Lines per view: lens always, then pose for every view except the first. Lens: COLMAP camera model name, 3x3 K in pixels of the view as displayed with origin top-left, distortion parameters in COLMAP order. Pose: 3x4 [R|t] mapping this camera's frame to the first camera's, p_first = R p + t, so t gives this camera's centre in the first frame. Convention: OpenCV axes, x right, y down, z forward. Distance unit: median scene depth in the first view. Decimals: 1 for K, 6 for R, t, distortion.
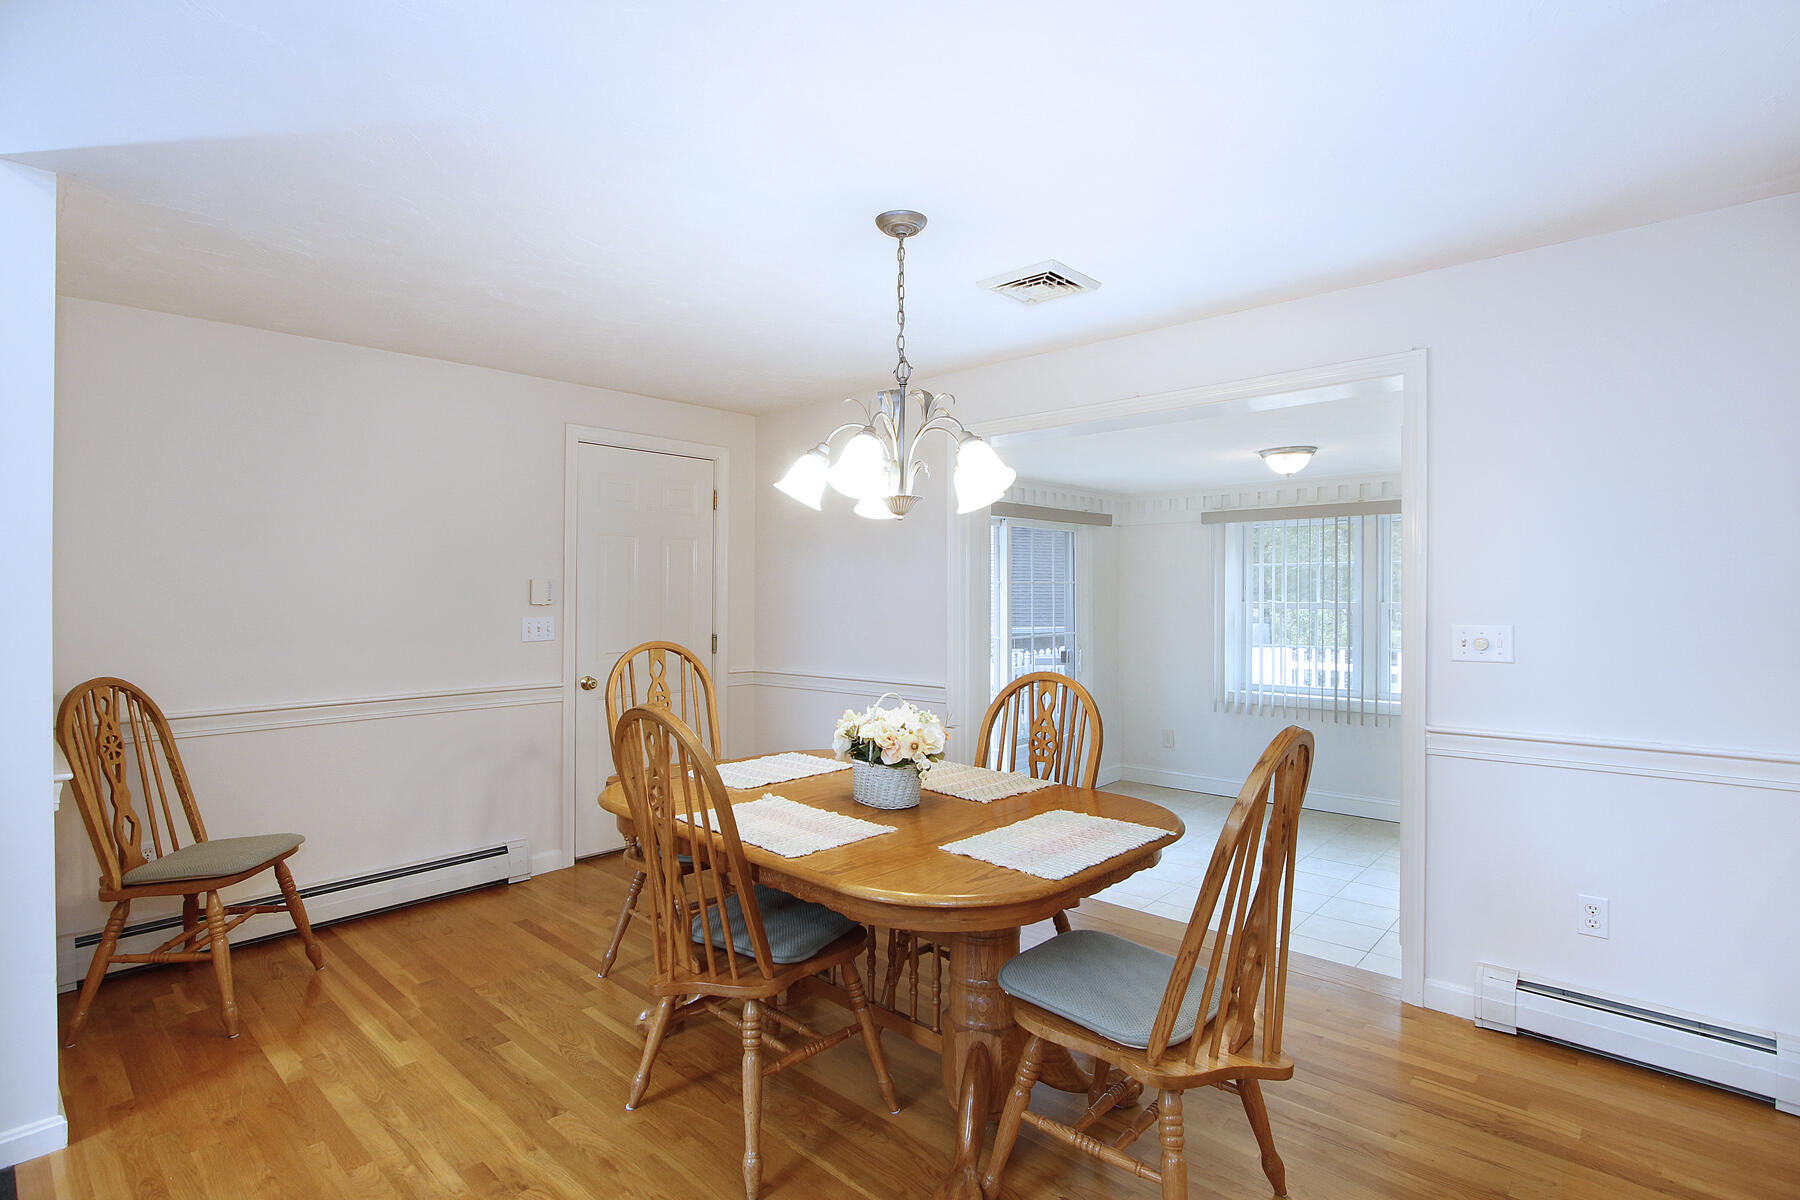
lens RADIAL K [[883.3, 0, 906.3], [0, 883.3, 591.5], [0, 0, 1]] dist [-0.002478, -0.000299]
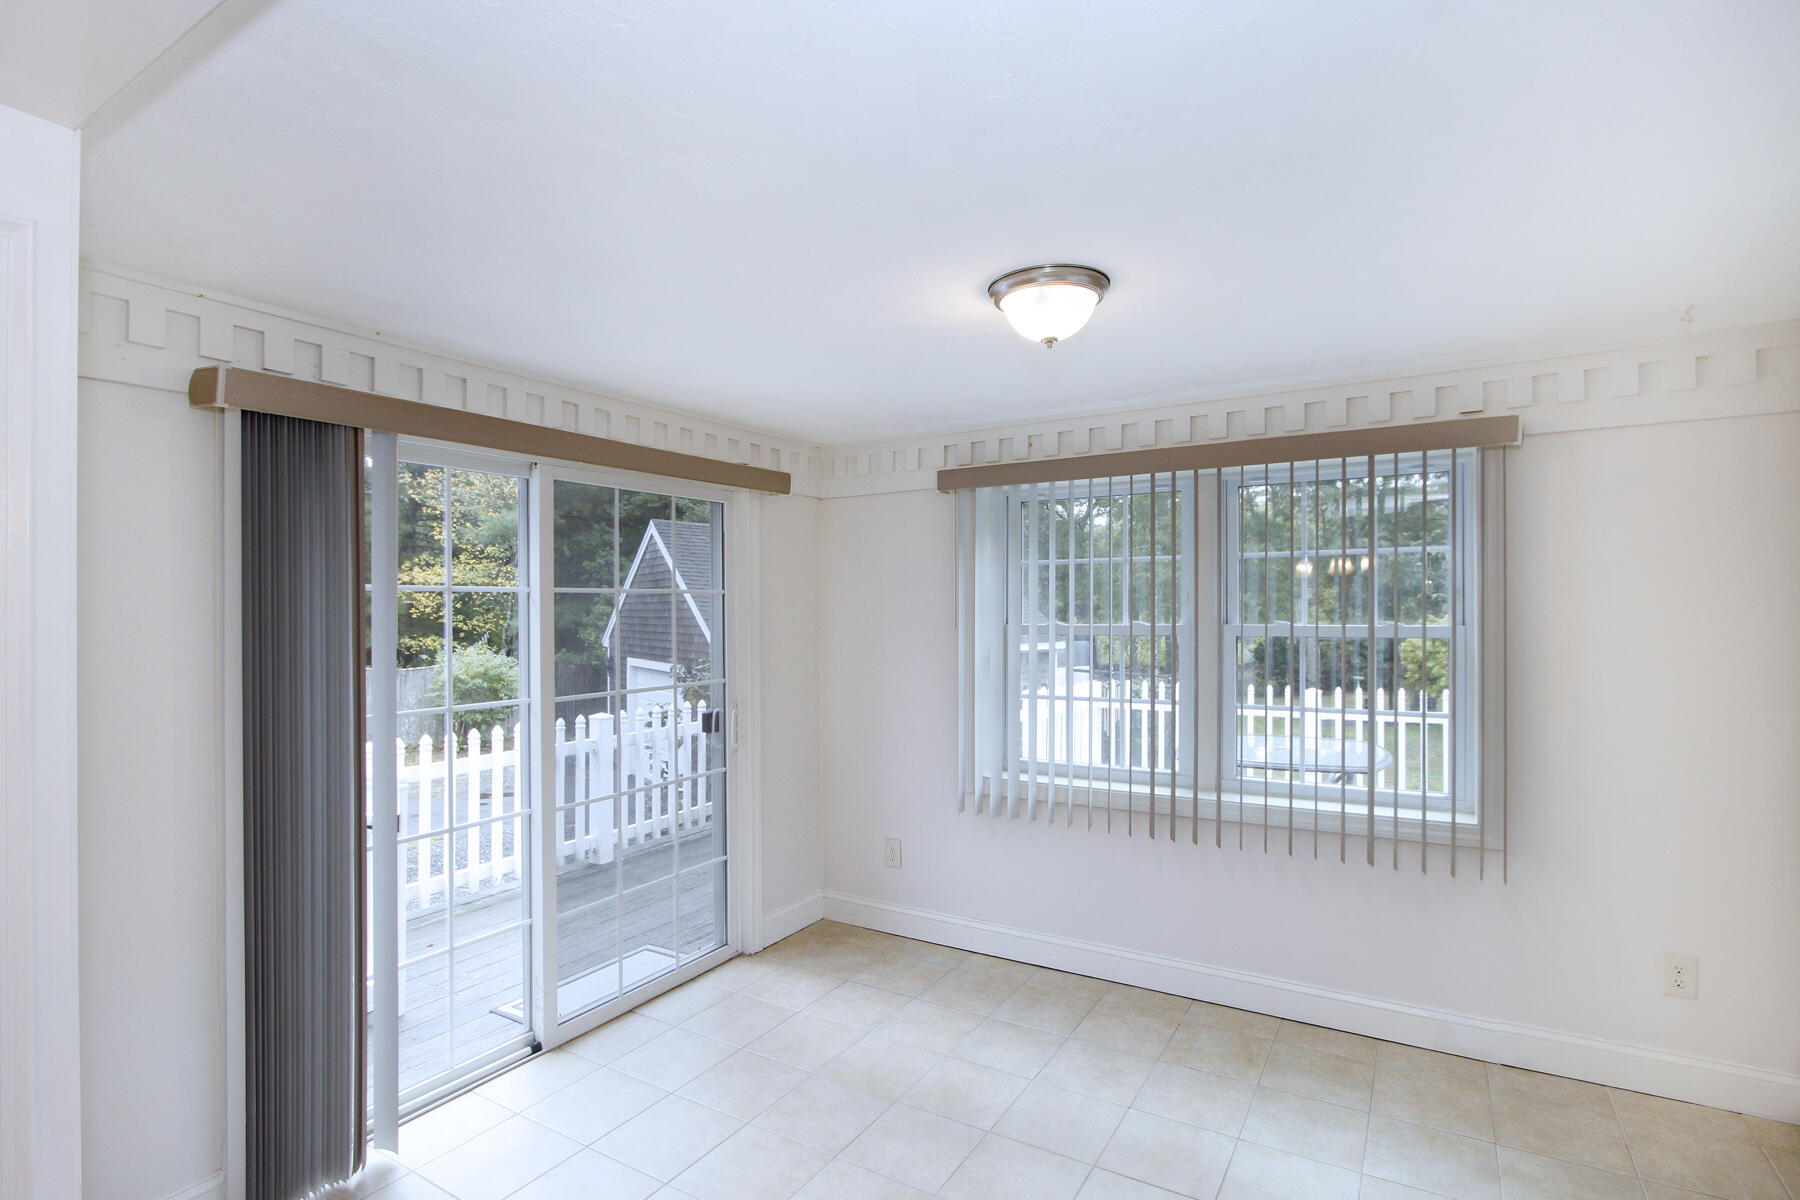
lens RADIAL K [[876.0, 0, 917.9], [0, 876.0, 609.2], [0, 0, 1]] dist [-0.003528, -0.000096]
pose [[0.982210, -0.001066, 0.187784, 0.216013], [0.001584, 0.999995, -0.002606, 0.003716], [-0.187780, 0.002857, 0.982207, 0.440434]]
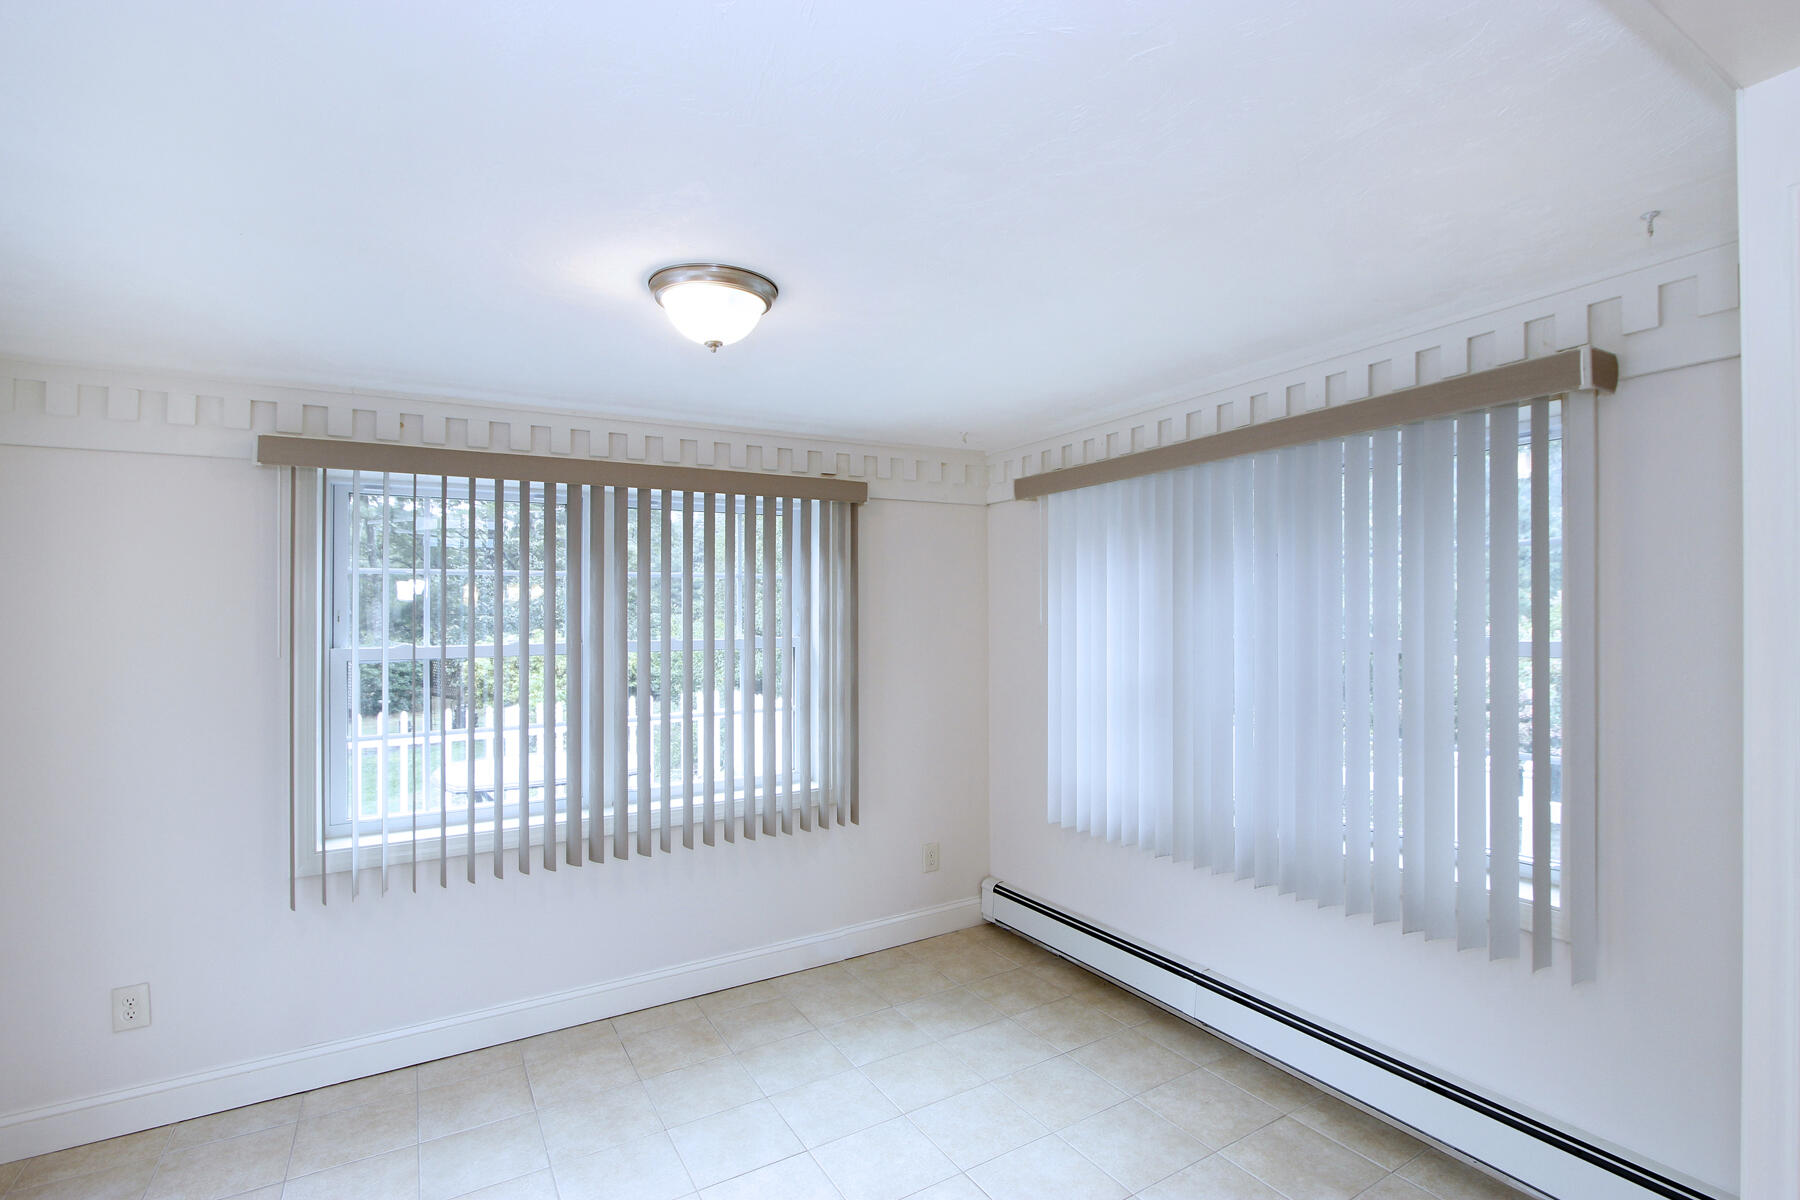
lens RADIAL K [[854.9, 0, 927.3], [0, 854.9, 621.5], [0, 0, 1]] dist [-0.002996, -0.001180]
pose [[0.297275, -0.002056, 0.954790, 0.046963], [0.016459, 0.999860, -0.002971, 0.004909], [-0.954650, 0.016598, 0.297268, 0.590512]]
